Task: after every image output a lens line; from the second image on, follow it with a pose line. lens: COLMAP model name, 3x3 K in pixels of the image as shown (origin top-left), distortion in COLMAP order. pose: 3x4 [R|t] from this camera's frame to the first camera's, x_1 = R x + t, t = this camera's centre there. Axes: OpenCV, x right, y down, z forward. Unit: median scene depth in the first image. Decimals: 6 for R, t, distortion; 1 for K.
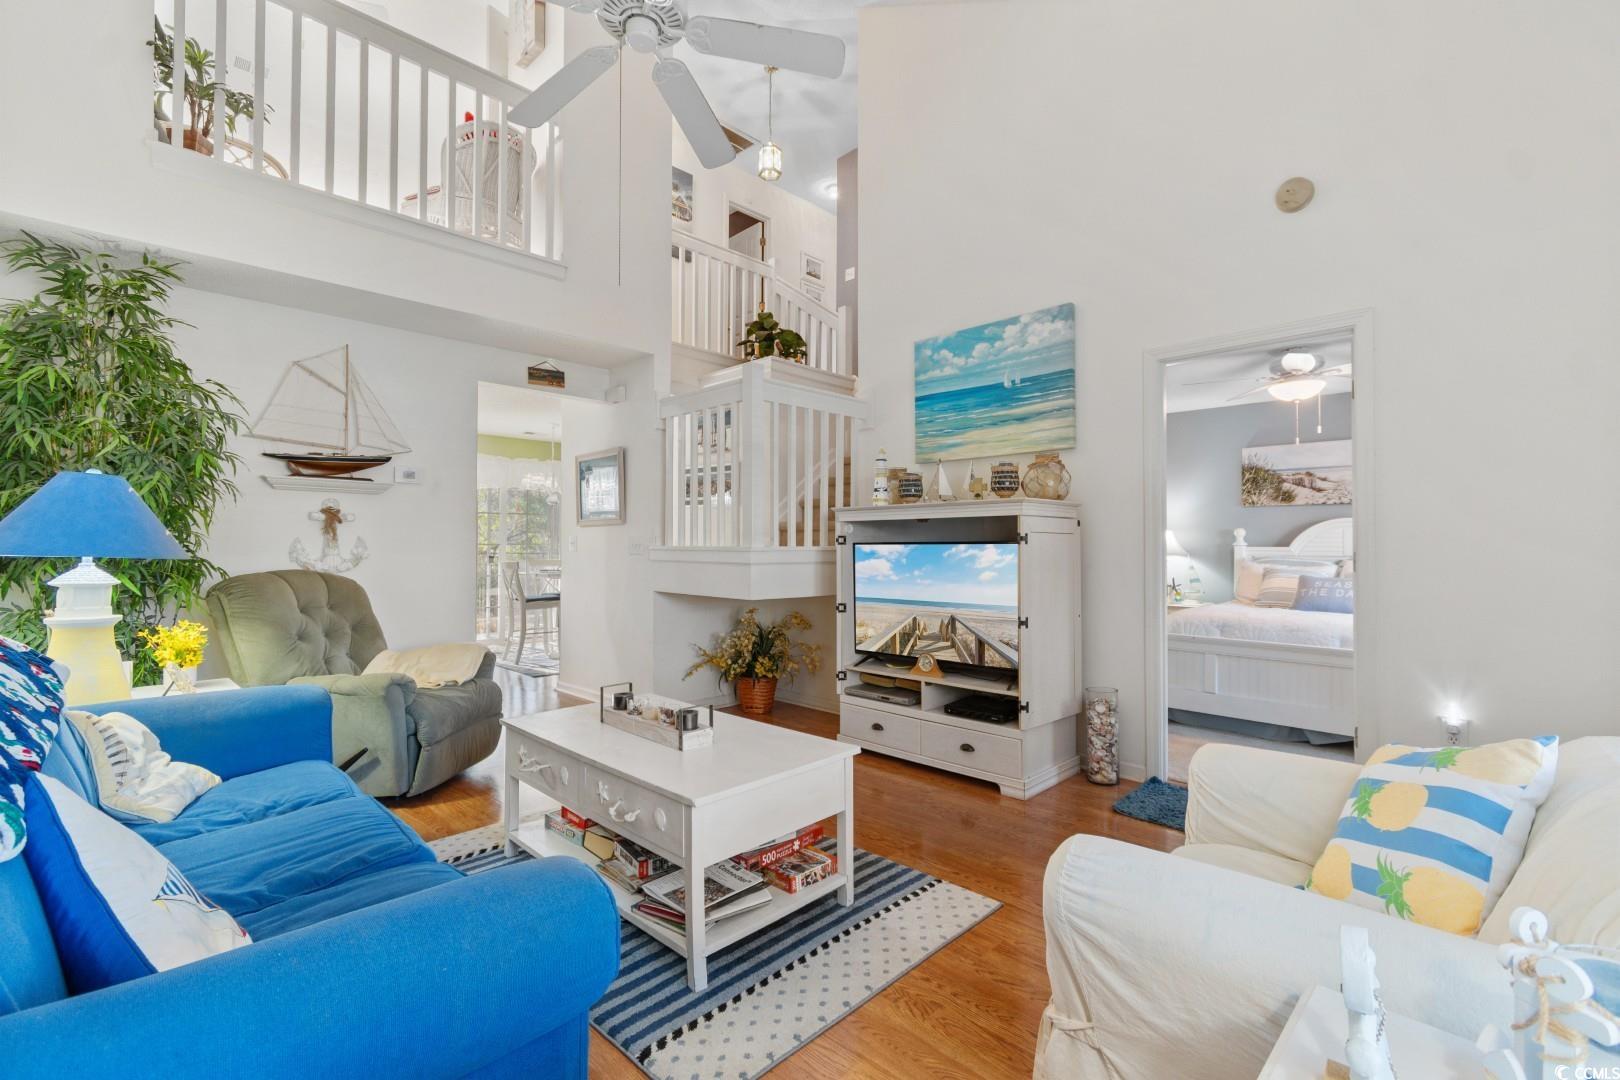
lens RADIAL K [[709.8, 0, 812.5], [0, 709.8, 533.1], [0, 0, 1]] dist [0.002533, -0.000613]
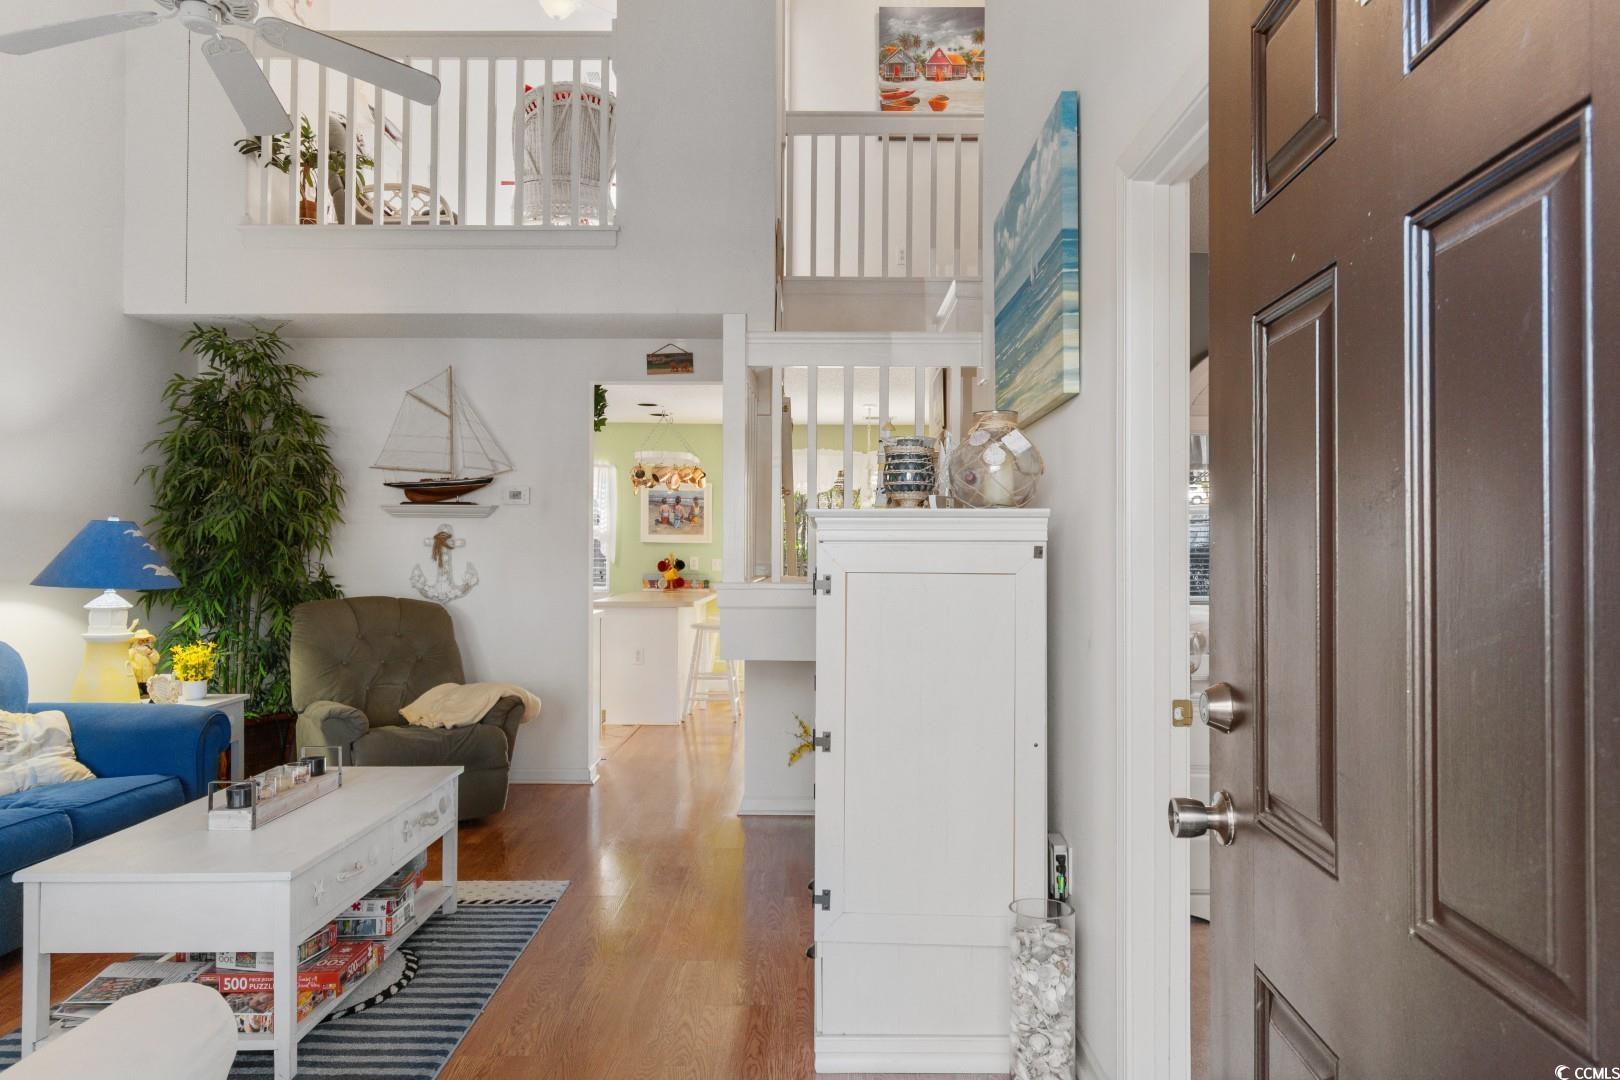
lens RADIAL K [[1016.2, 0, 821.7], [0, 1016.2, 542.6], [0, 0, 1]] dist [-0.004109, -0.008609]
pose [[0.706705, -0.004197, -0.707496, 0.686893], [0.009448, 0.999949, 0.003506, -0.022970], [0.707445, -0.009163, 0.706709, 0.373750]]
